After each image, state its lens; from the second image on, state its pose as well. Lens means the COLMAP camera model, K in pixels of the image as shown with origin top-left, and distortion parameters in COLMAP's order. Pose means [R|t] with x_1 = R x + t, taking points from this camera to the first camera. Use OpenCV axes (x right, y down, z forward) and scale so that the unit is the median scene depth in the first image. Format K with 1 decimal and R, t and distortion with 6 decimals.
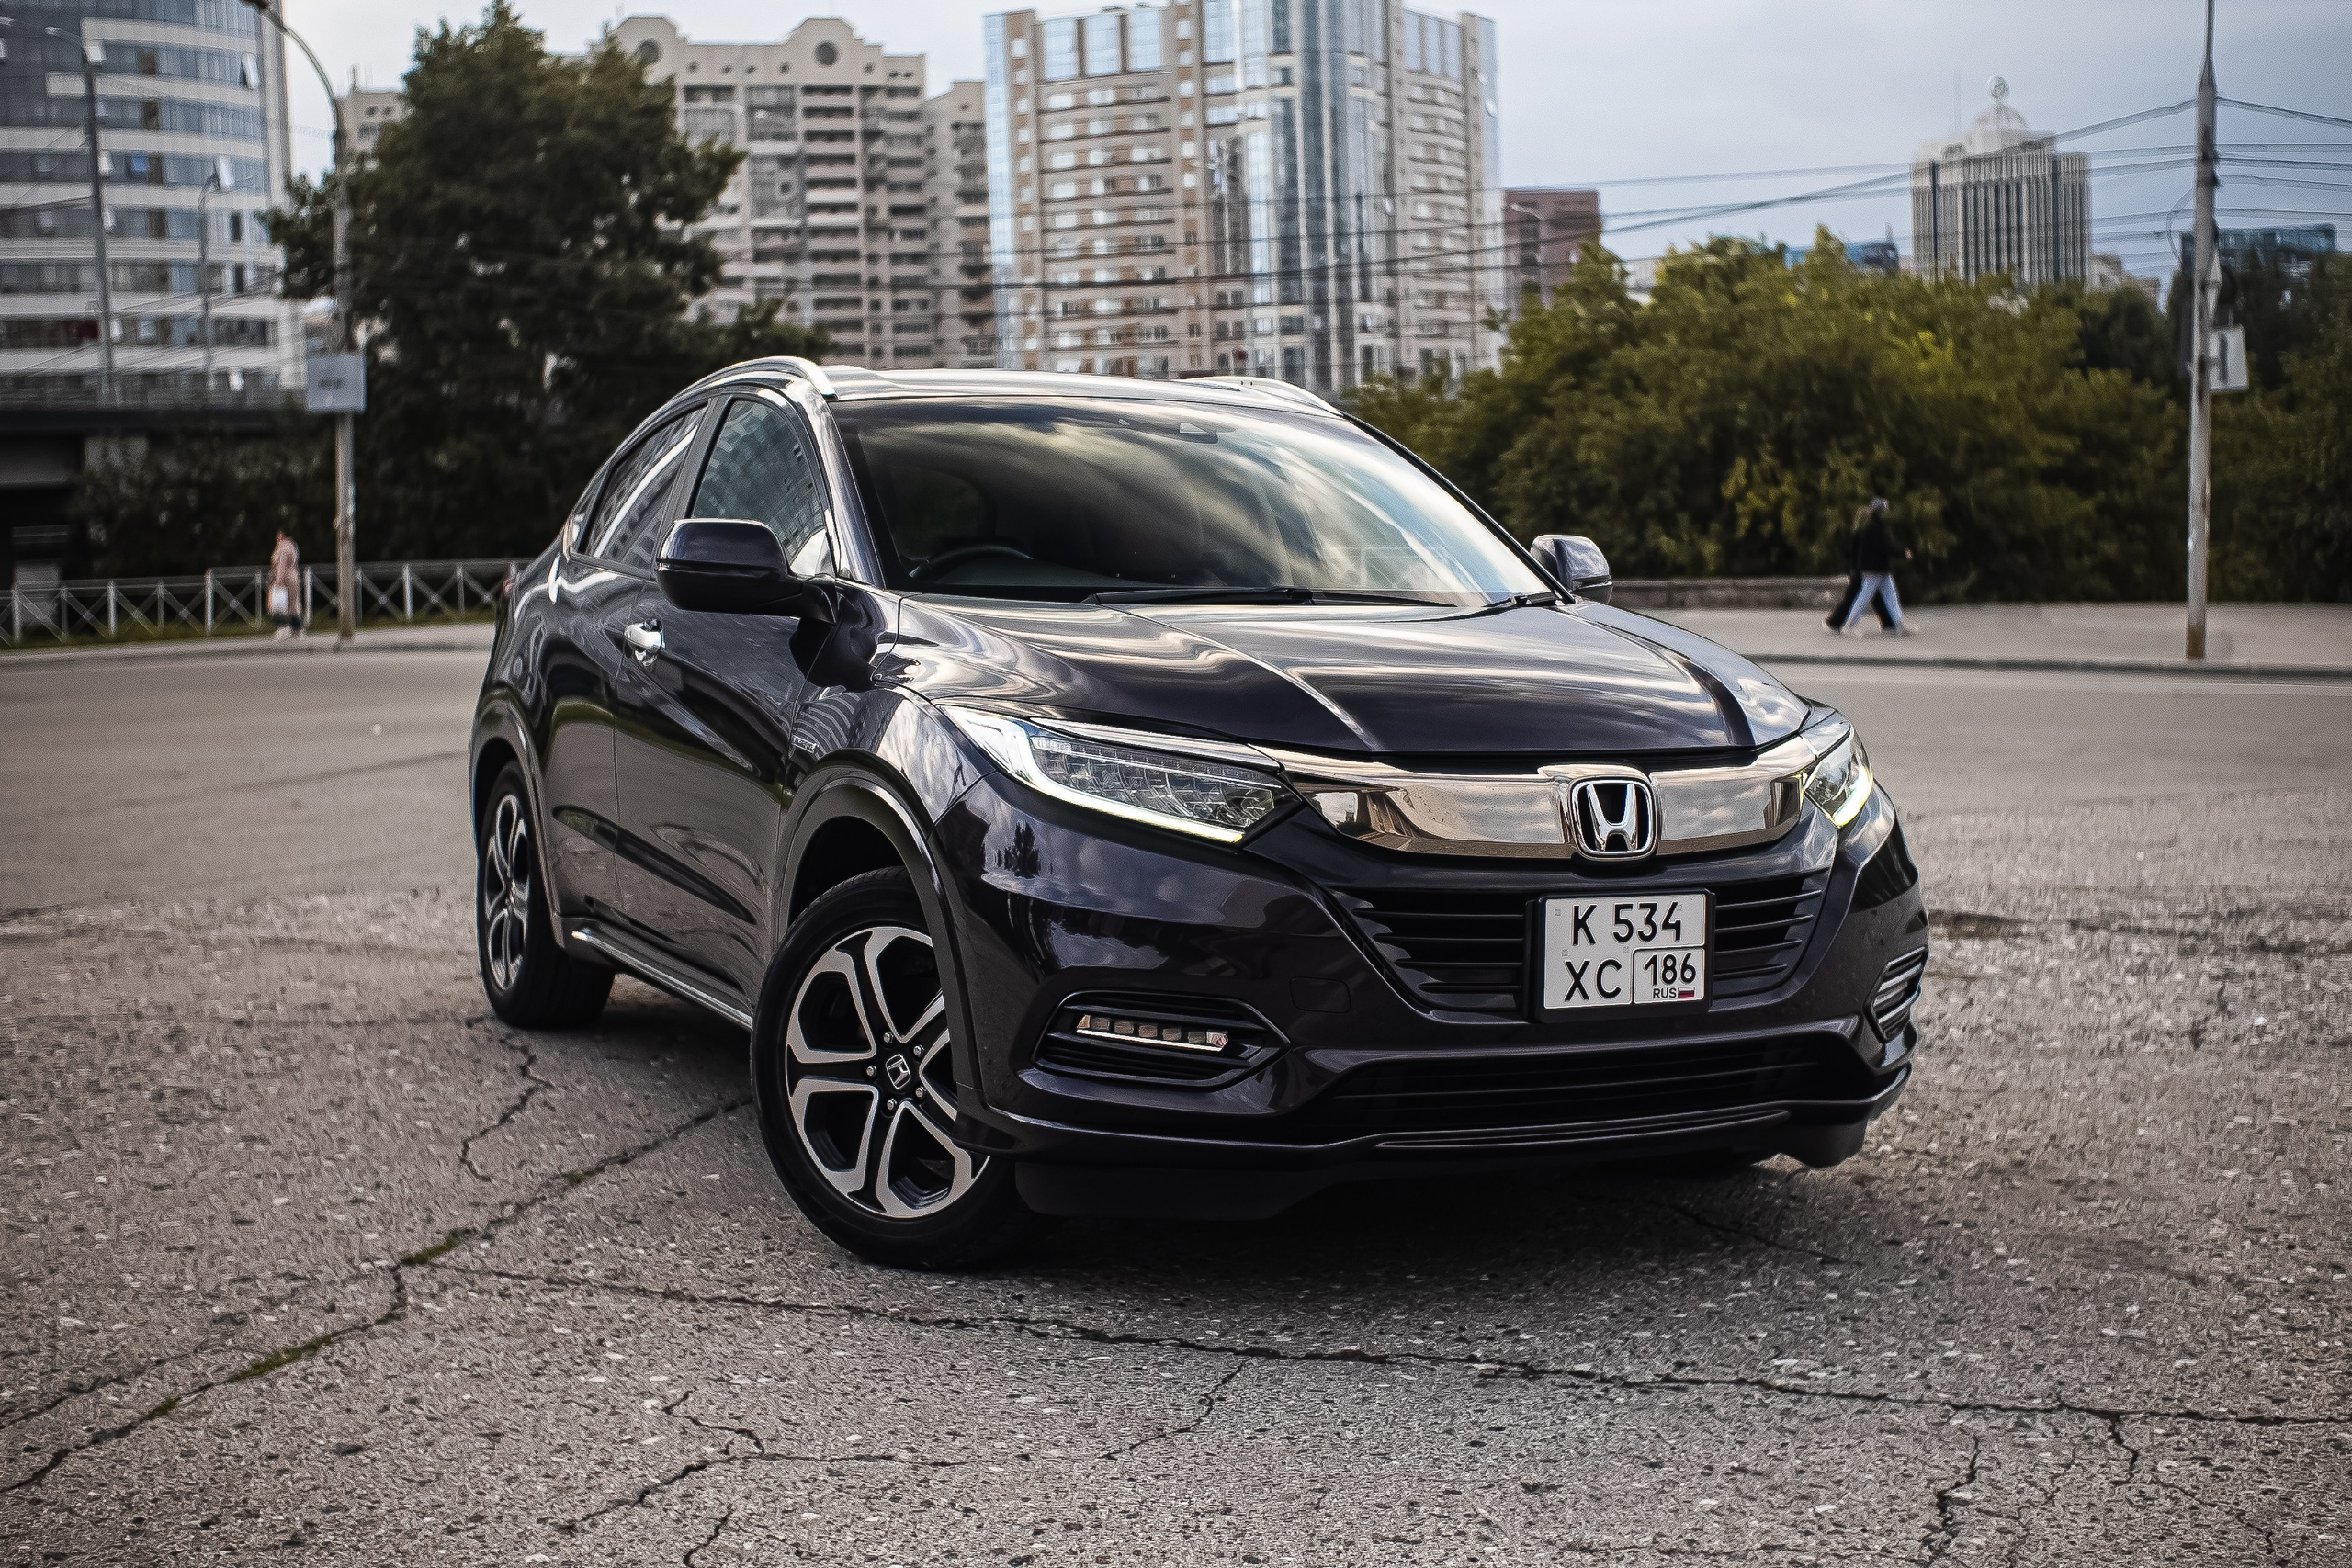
lens RADIAL K [[2999.5, 0, 1176.0], [0, 2999.5, 784.0], [0, 0, 1]] dist [-0.100150, -0.024159]
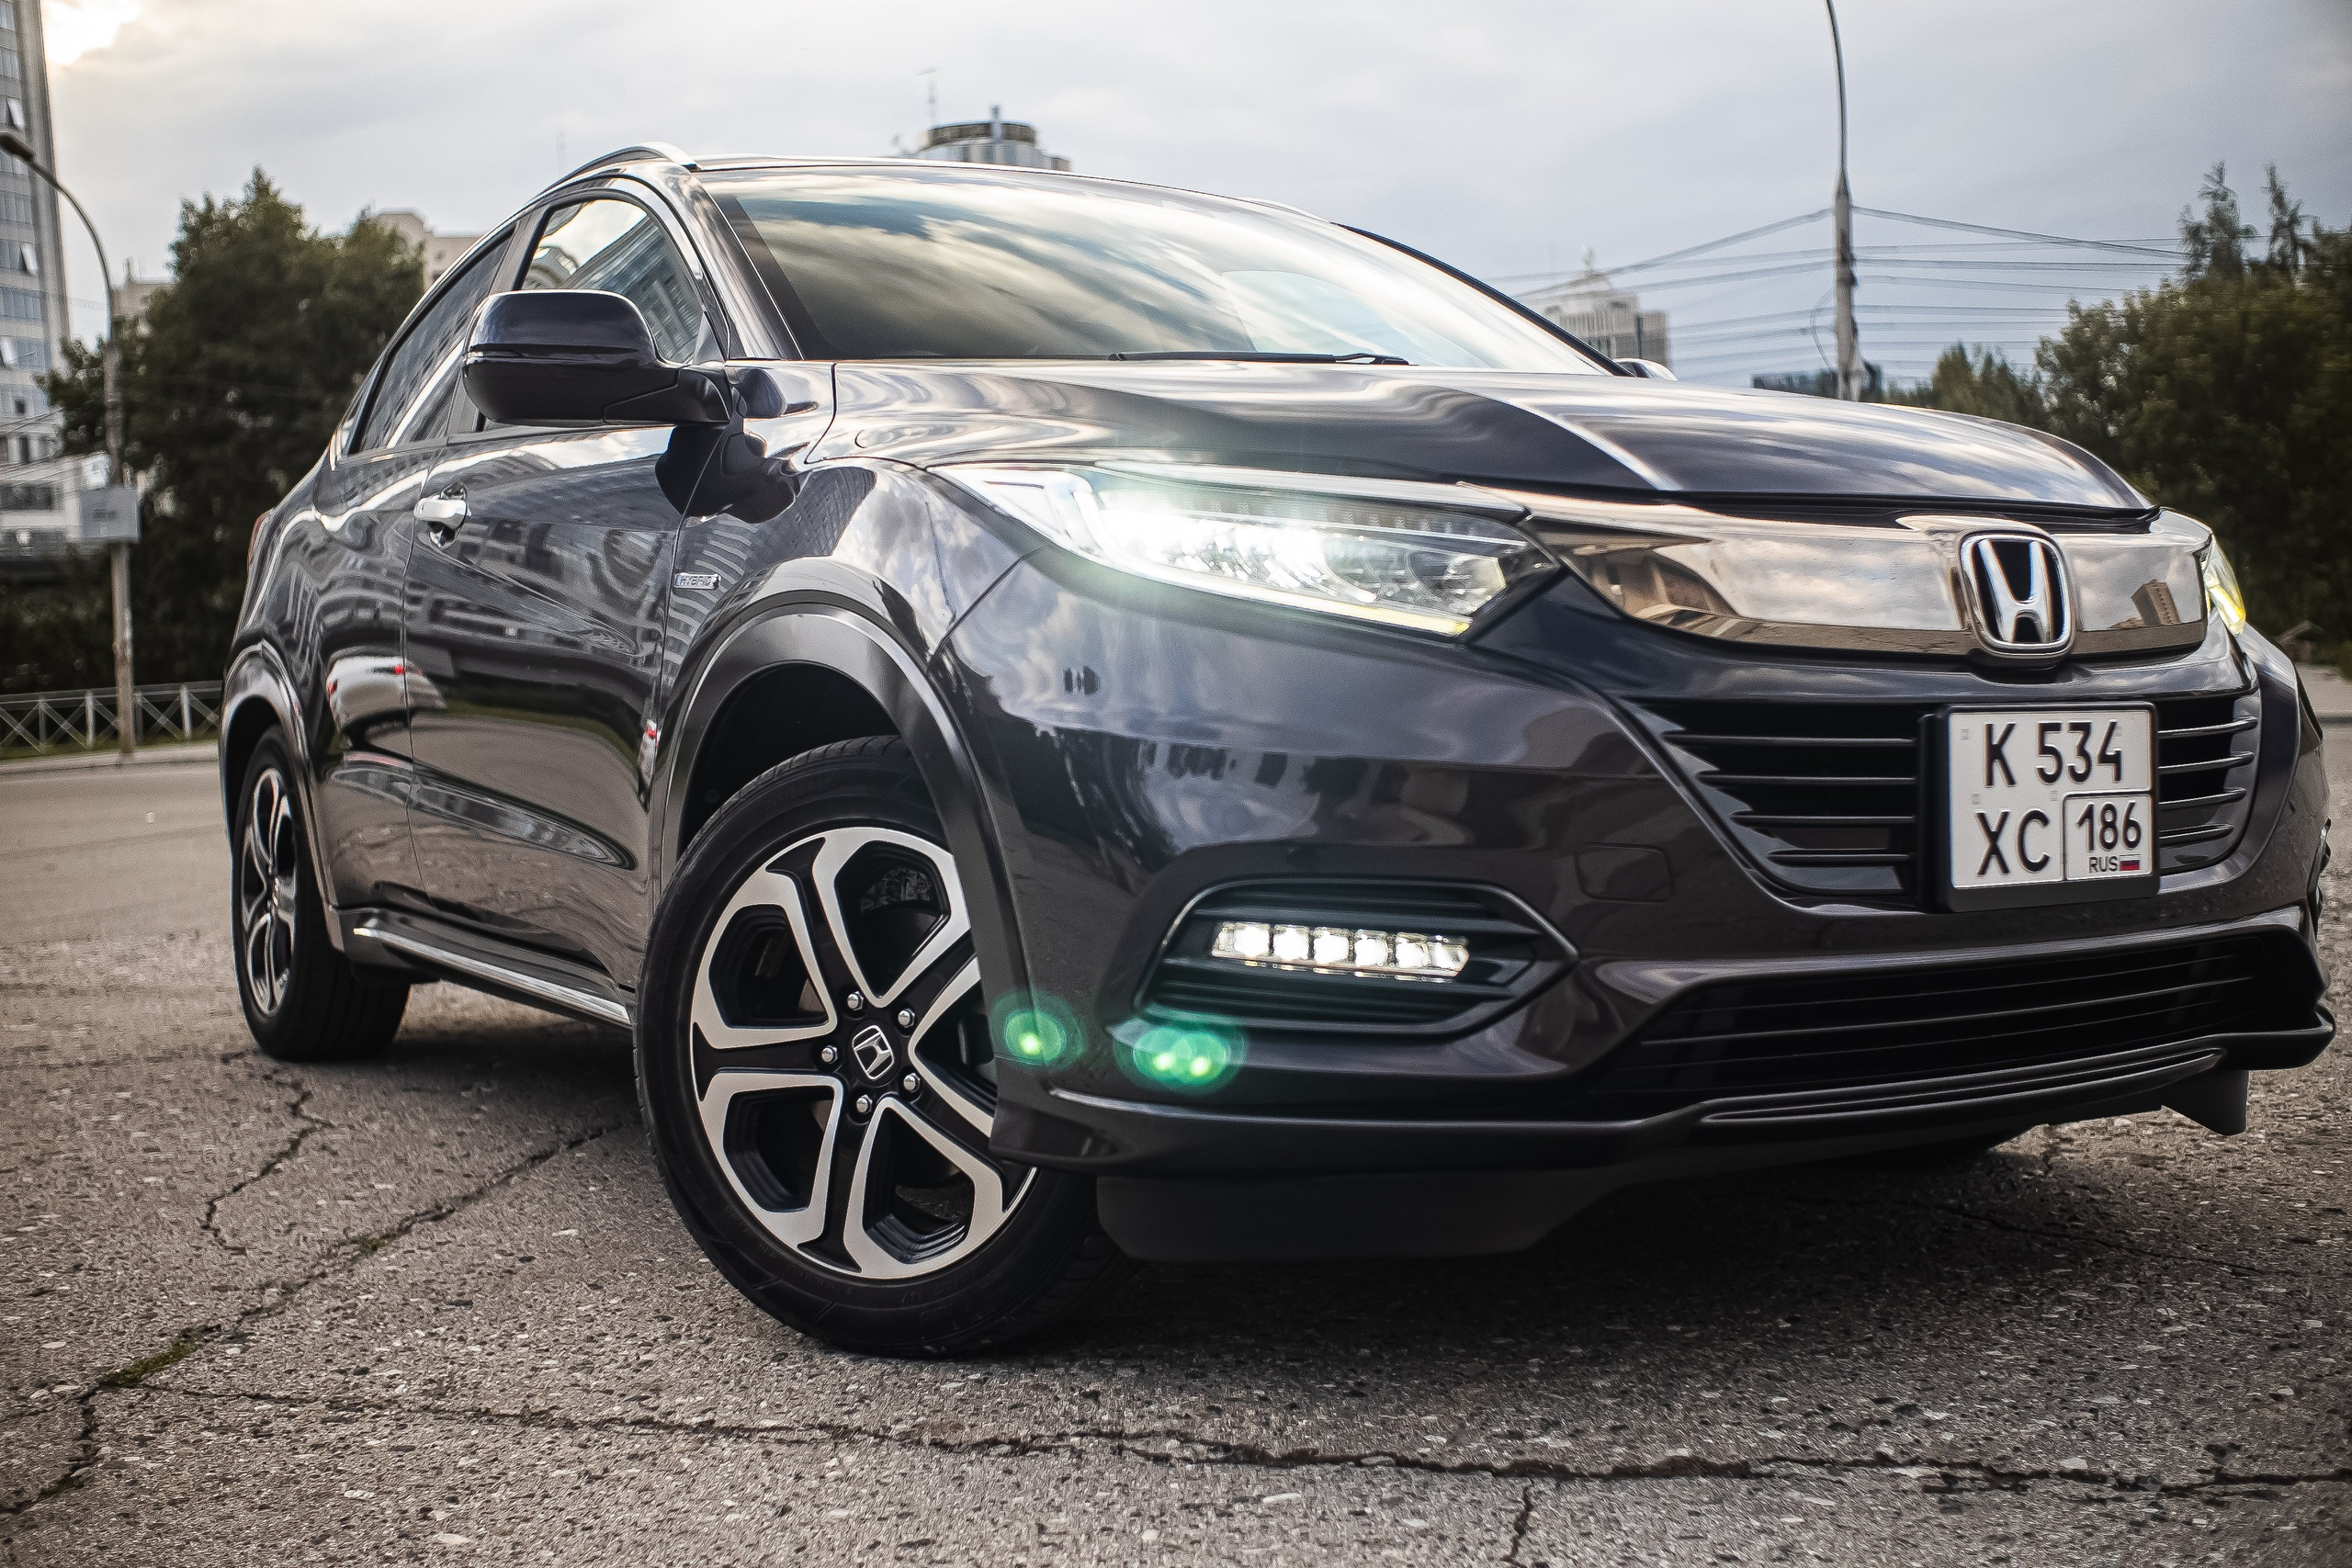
lens RADIAL K [[2764.7, 0, 1176.0], [0, 2764.7, 784.0], [0, 0, 1]] dist [-0.135650, 0.201680]
pose [[0.994906, -0.032556, 0.095410, -0.082288], [0.035266, 0.999017, -0.026851, 0.056194], [-0.094442, 0.030079, 0.995076, 0.398097]]
